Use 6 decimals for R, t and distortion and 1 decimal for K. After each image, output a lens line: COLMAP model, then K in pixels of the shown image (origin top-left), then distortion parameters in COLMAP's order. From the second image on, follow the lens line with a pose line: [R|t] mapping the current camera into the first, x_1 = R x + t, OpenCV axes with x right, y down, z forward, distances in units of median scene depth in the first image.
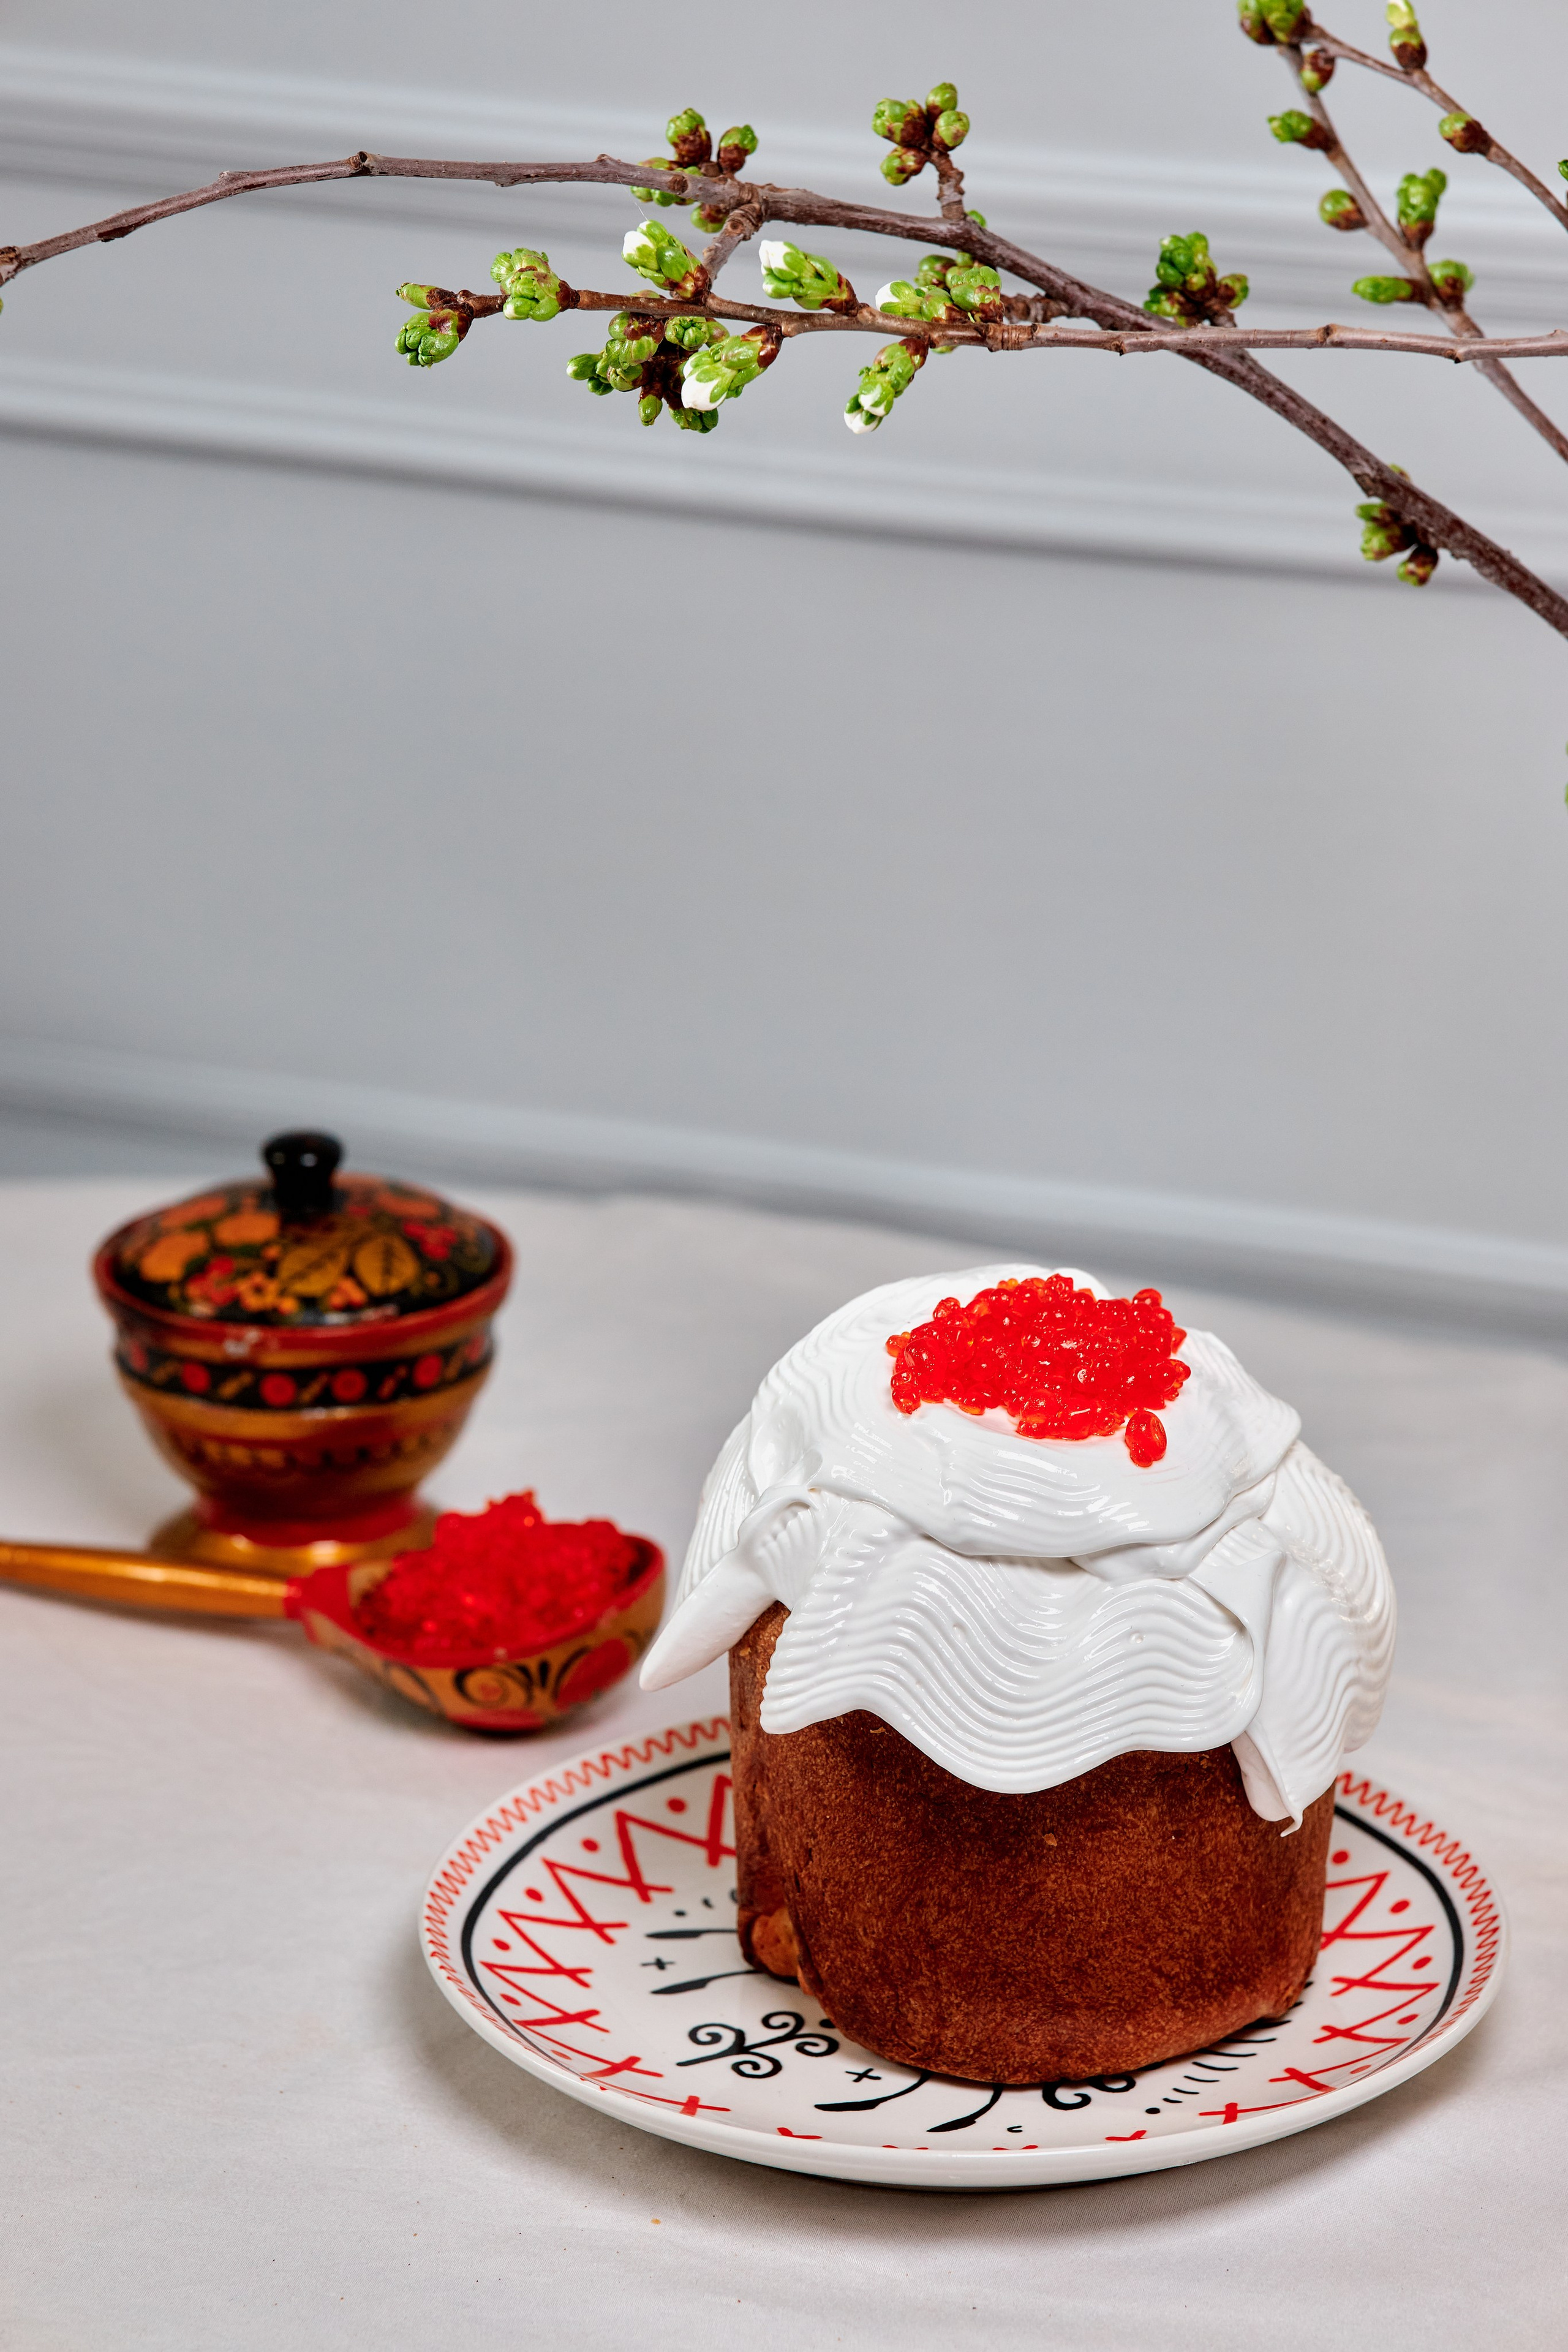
lens RADIAL K [[7572.1, 0, 784.0], [0, 7572.1, 1176.0], [0, 0, 1]] dist [0.175253, -1.499653]
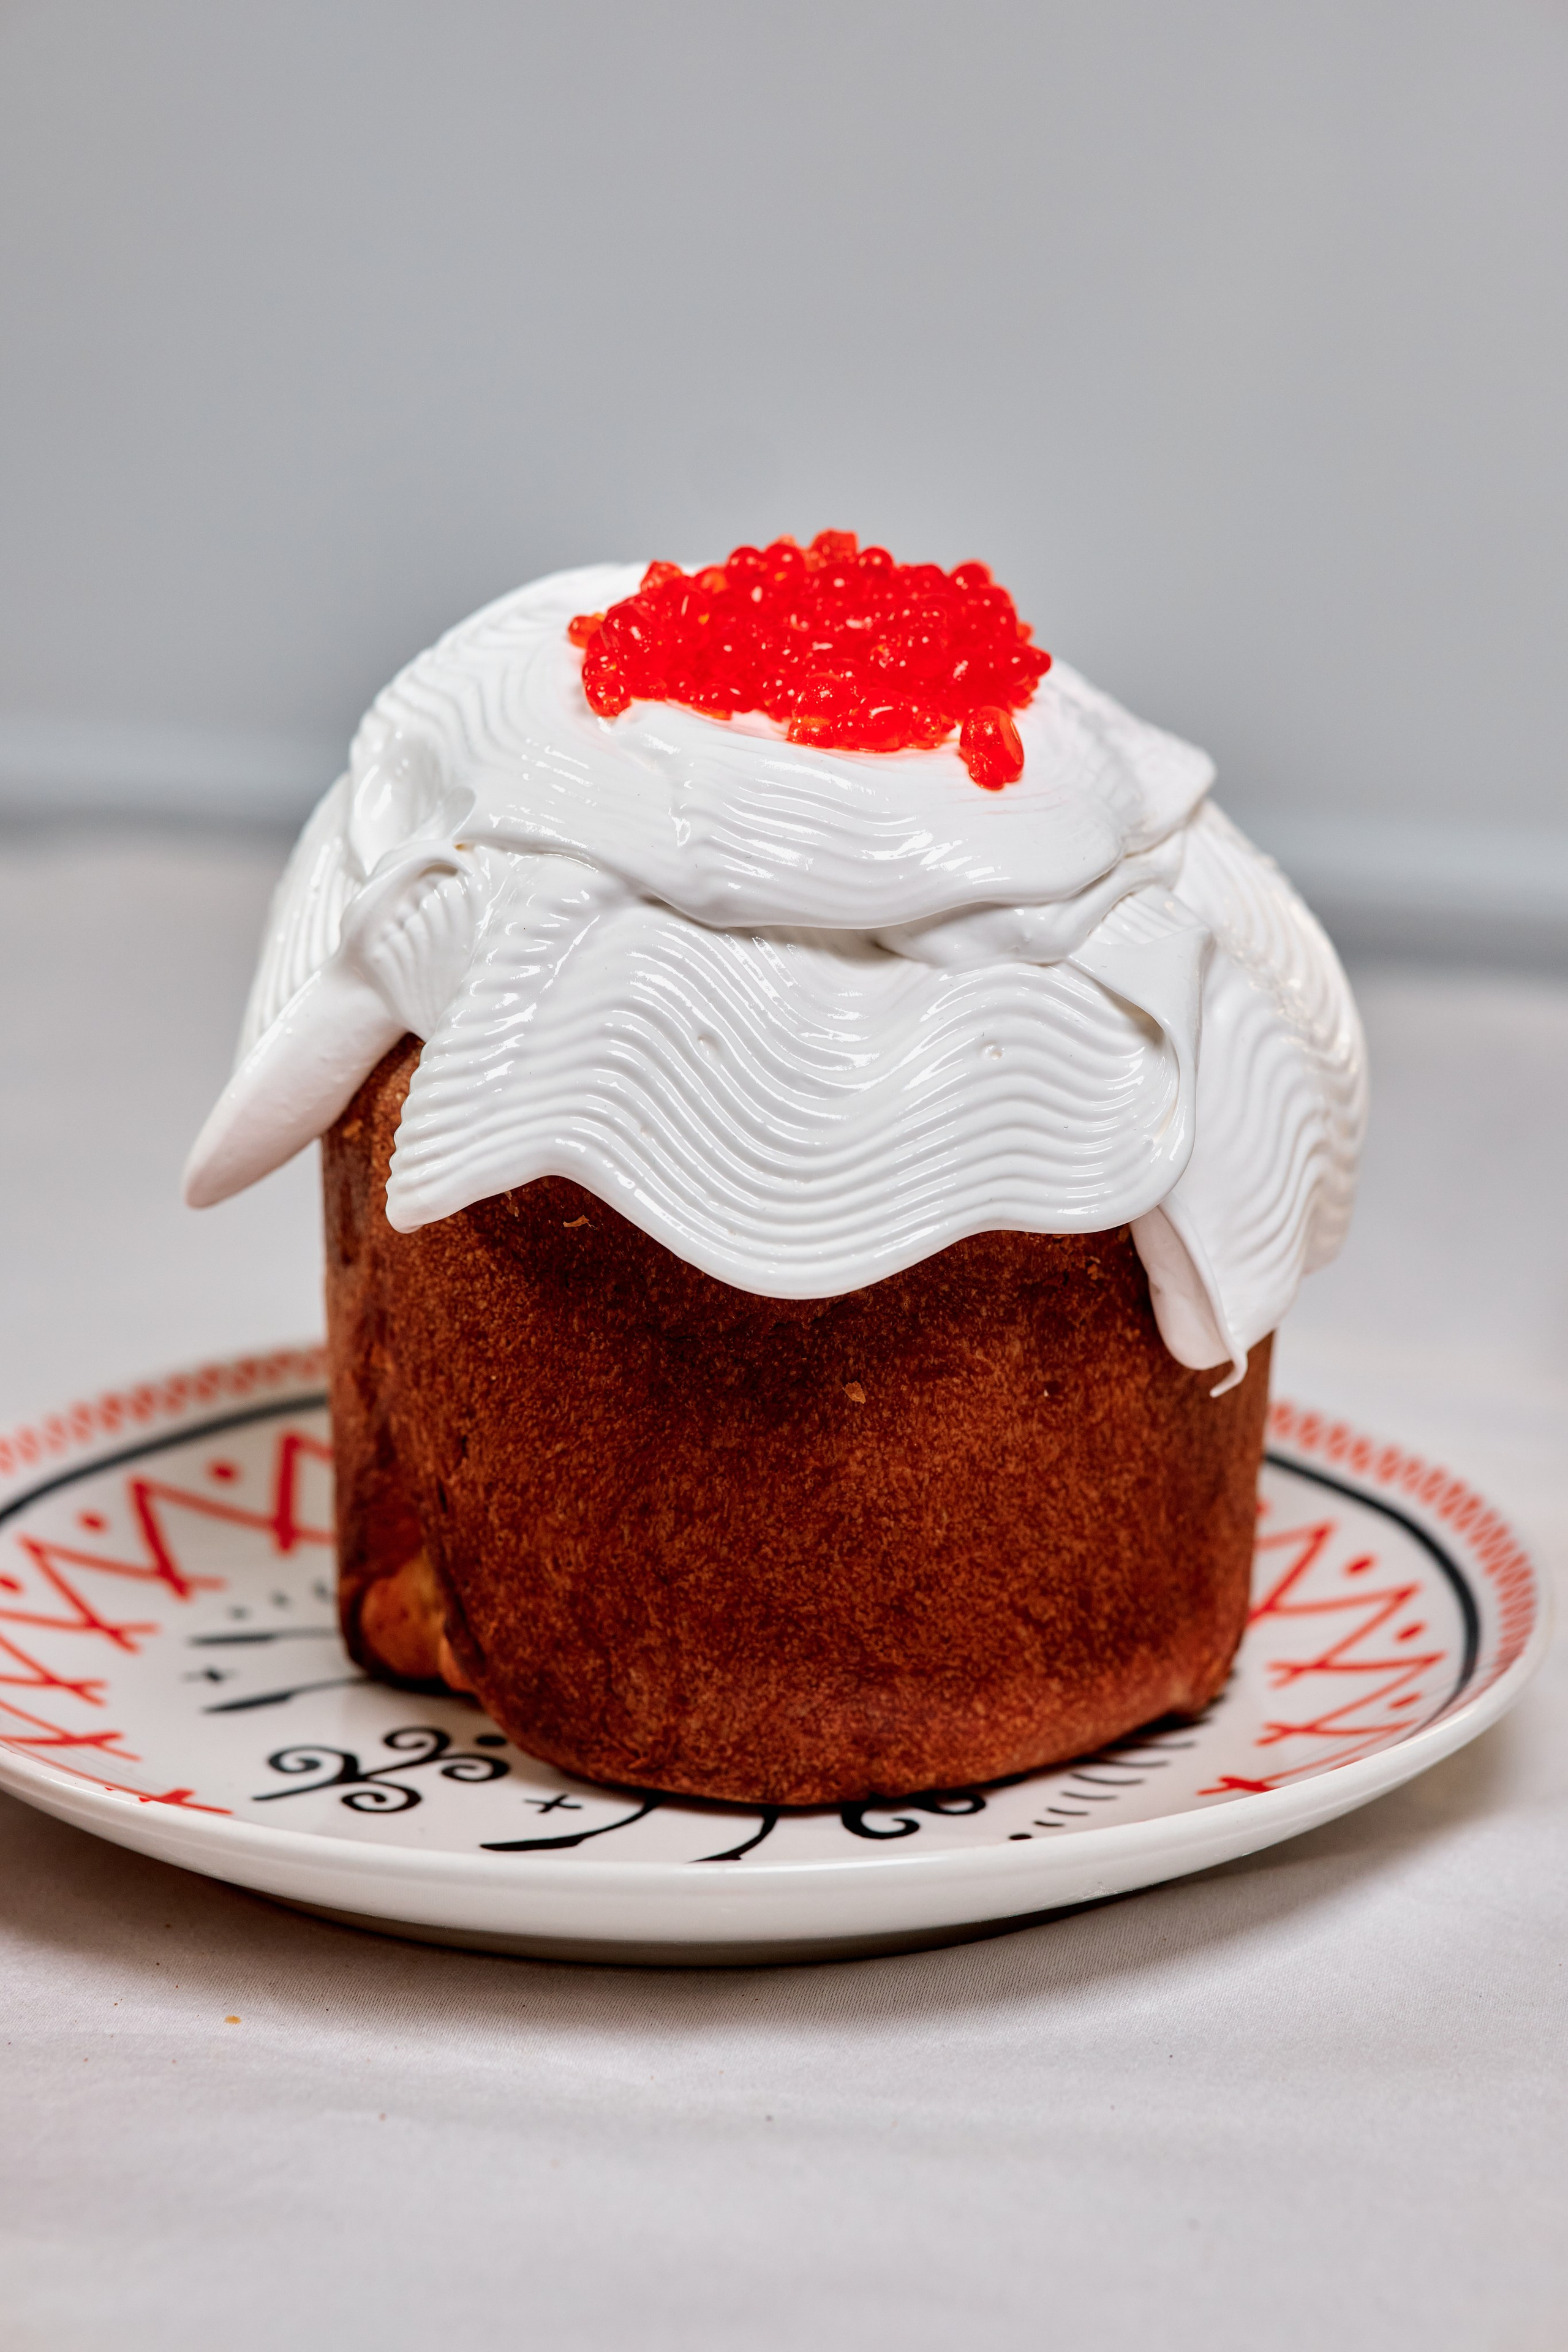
lens RADIAL K [[8001.3, 0, 784.0], [0, 8001.3, 1176.0], [0, 0, 1]] dist [0.325064, 1.533825]
pose [[0.996234, -0.018848, 0.084635, -0.025878], [0.023919, 0.997953, -0.059307, 0.107548], [-0.083344, 0.061108, 0.994645, 0.340119]]
